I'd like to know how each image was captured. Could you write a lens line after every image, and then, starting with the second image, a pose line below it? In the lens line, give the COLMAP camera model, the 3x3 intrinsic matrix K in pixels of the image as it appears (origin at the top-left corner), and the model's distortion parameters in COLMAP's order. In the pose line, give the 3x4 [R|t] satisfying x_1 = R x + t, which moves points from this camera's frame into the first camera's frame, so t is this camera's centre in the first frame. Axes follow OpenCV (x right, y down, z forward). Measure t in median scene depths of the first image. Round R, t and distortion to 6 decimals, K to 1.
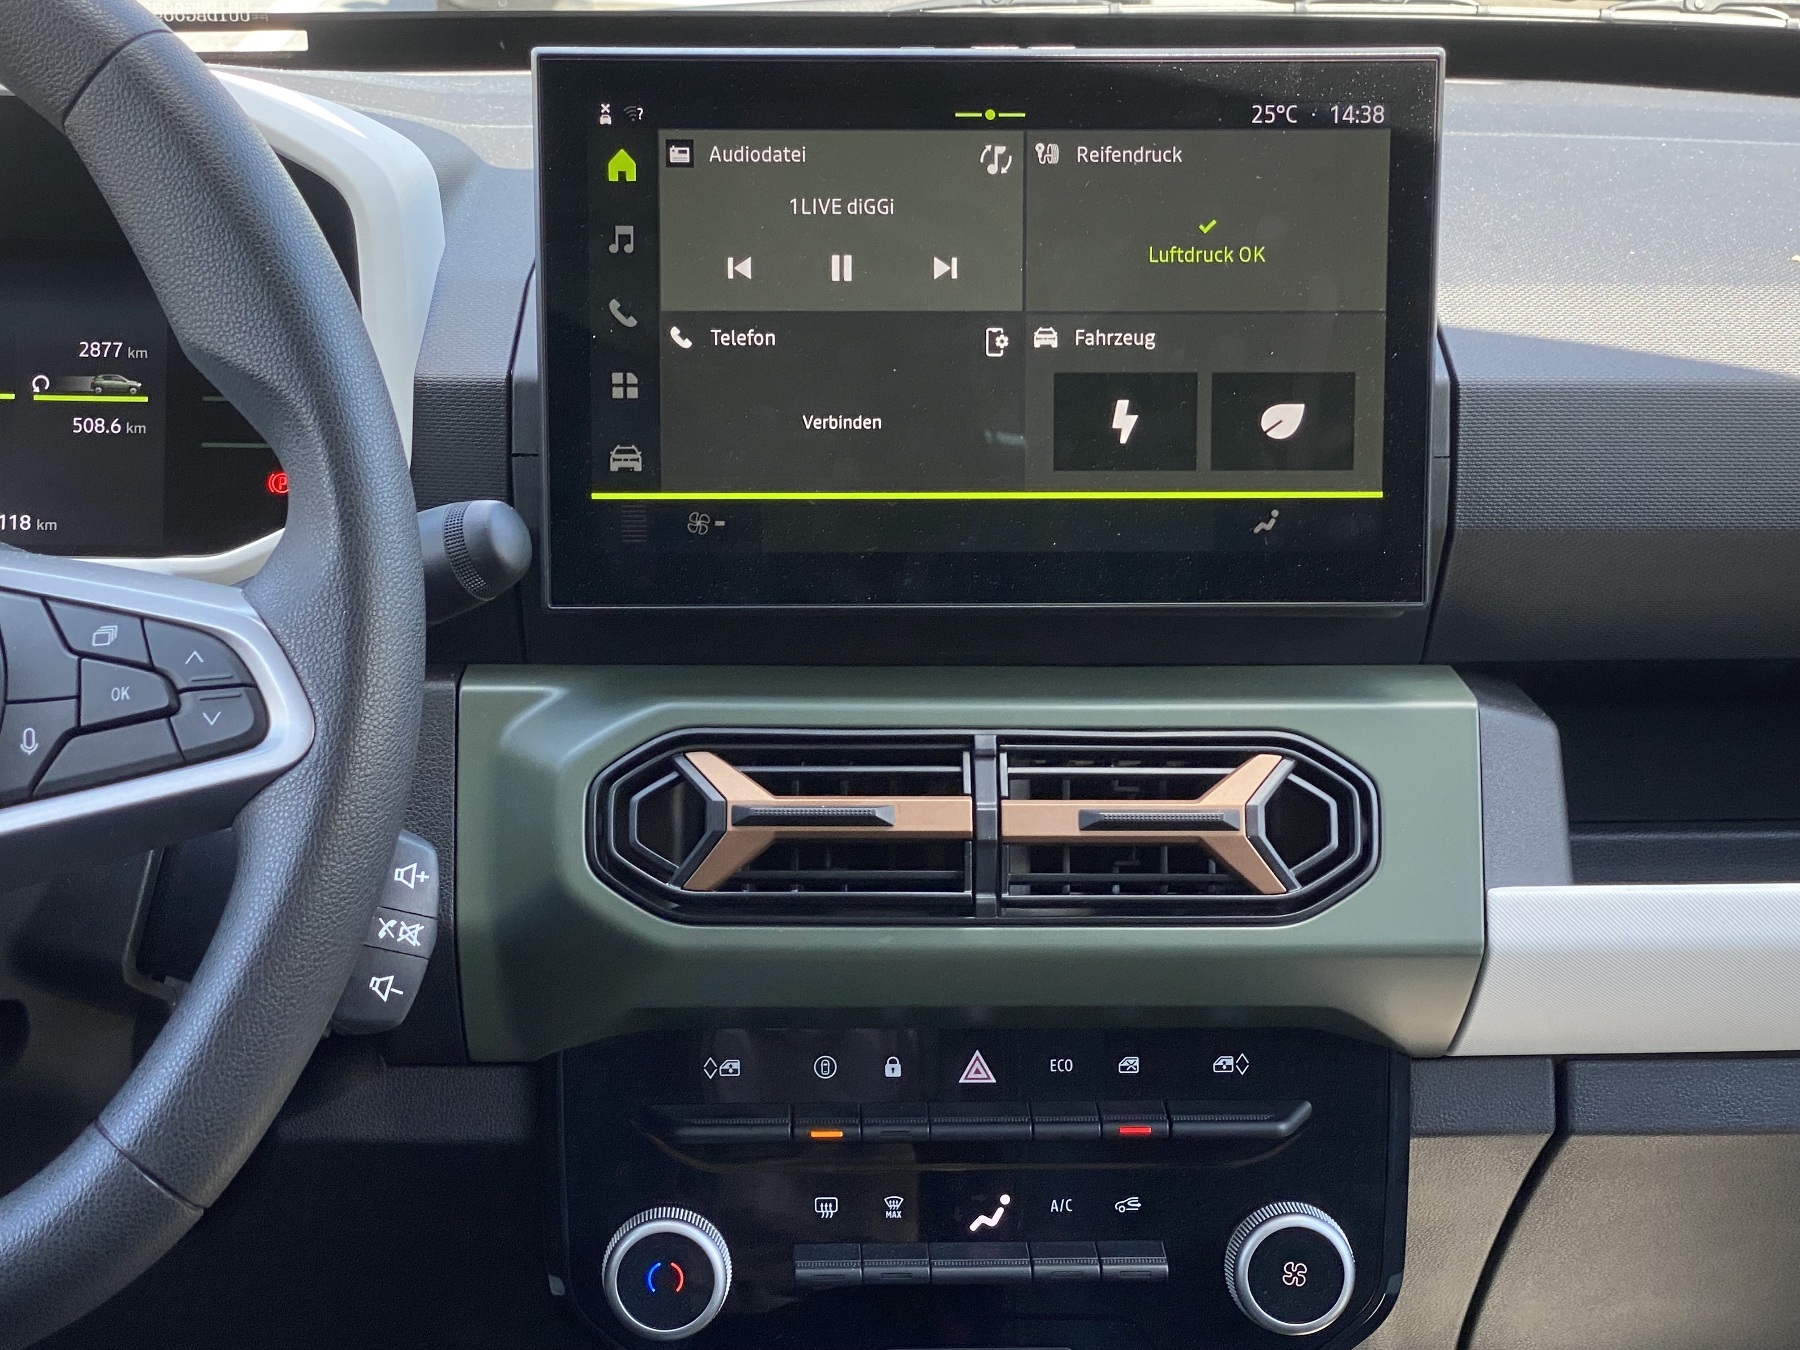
lens RADIAL K [[3092.5, 0, 900.0], [0, 3092.5, 675.0], [0, 0, 1]] dist [0.028203, 0.291369]
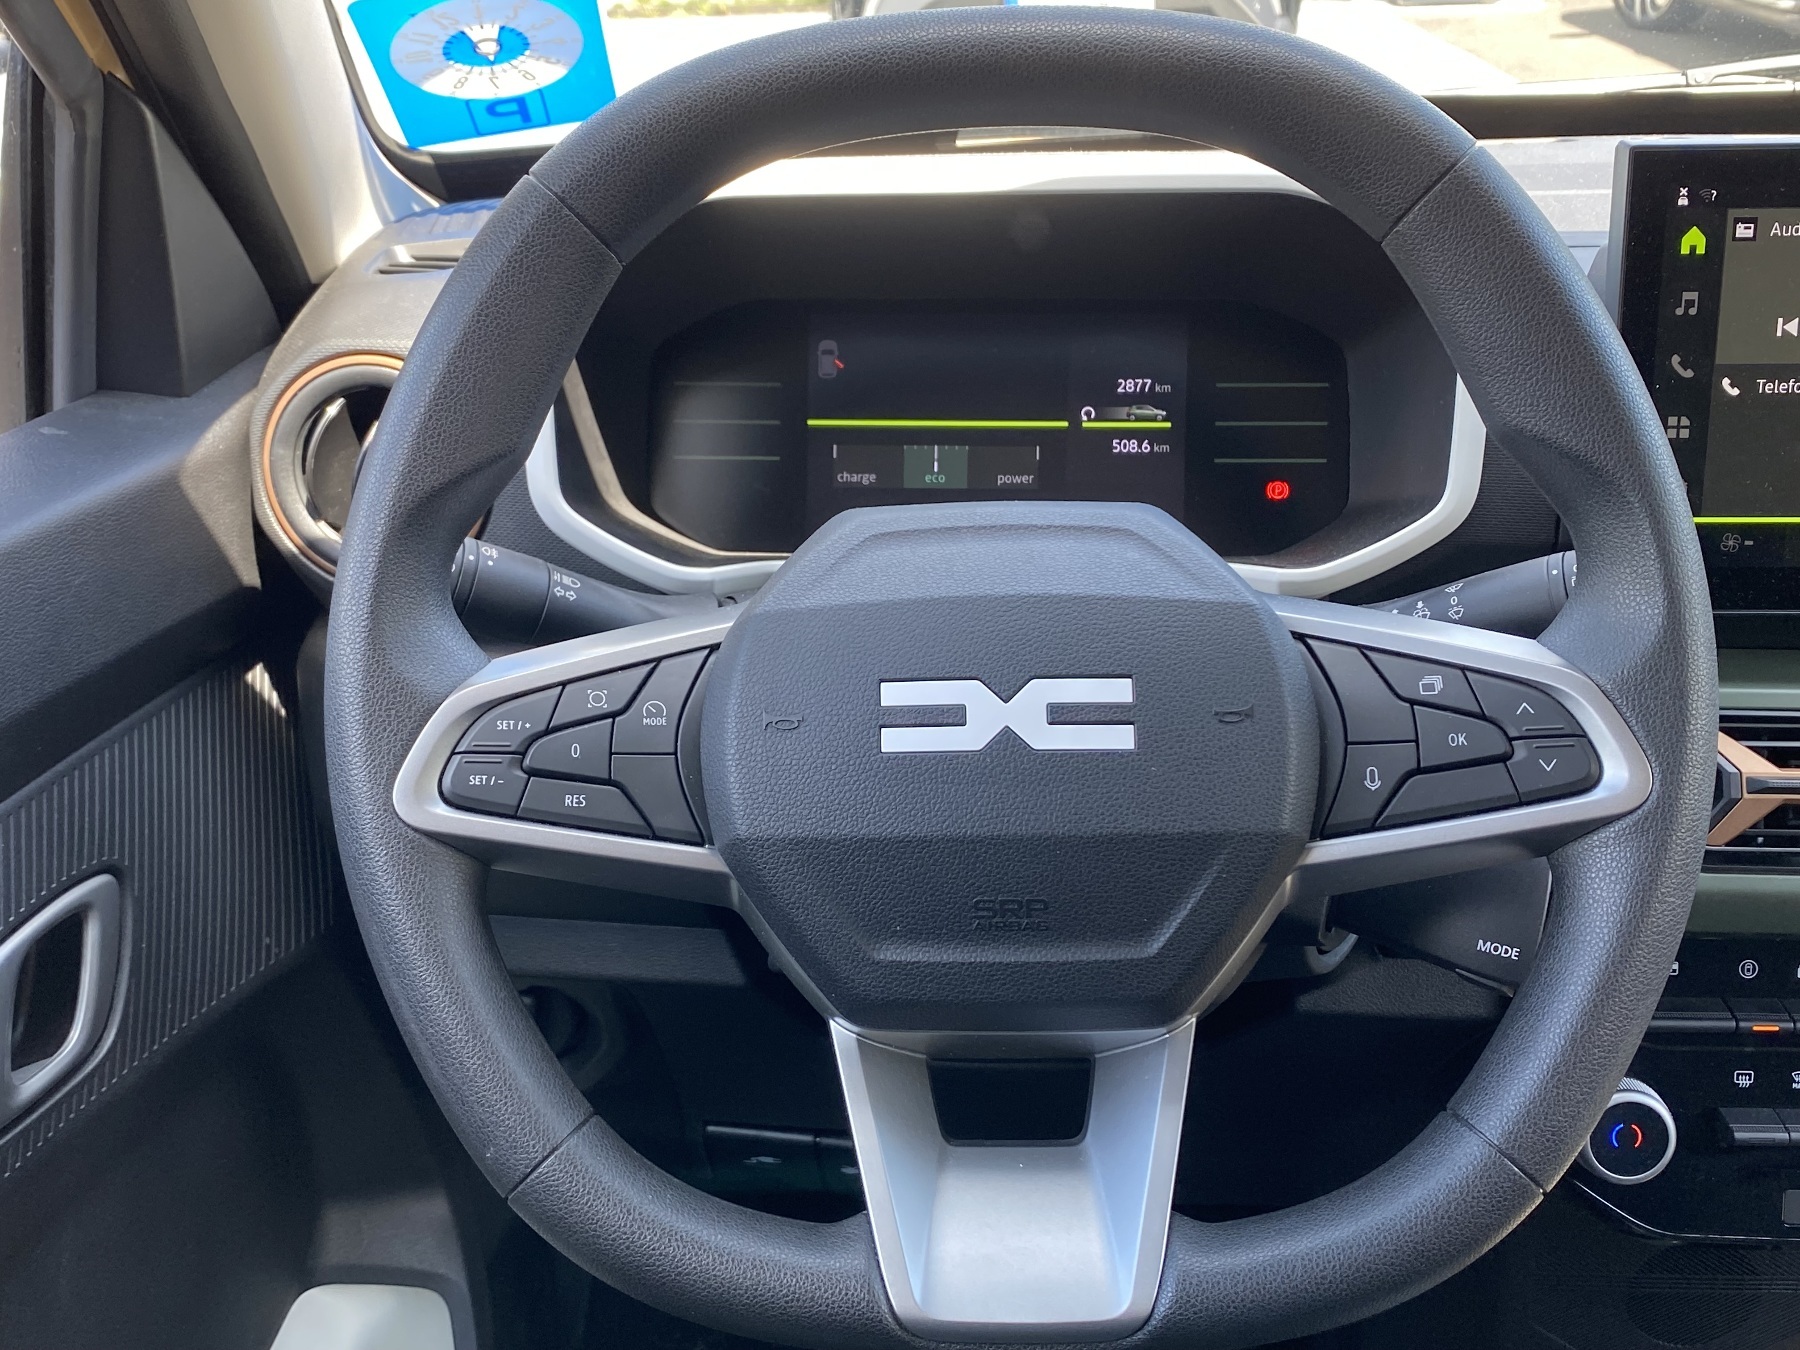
lens RADIAL K [[1906.0, 0, 900.0], [0, 1906.0, 675.0], [0, 0, 1]] dist [0.070308, -0.172957]
pose [[0.994961, 0.009282, -0.099834, -0.313712], [-0.000217, 0.995903, 0.090430, -0.065958], [0.100264, -0.089953, 0.990886, 0.232910]]
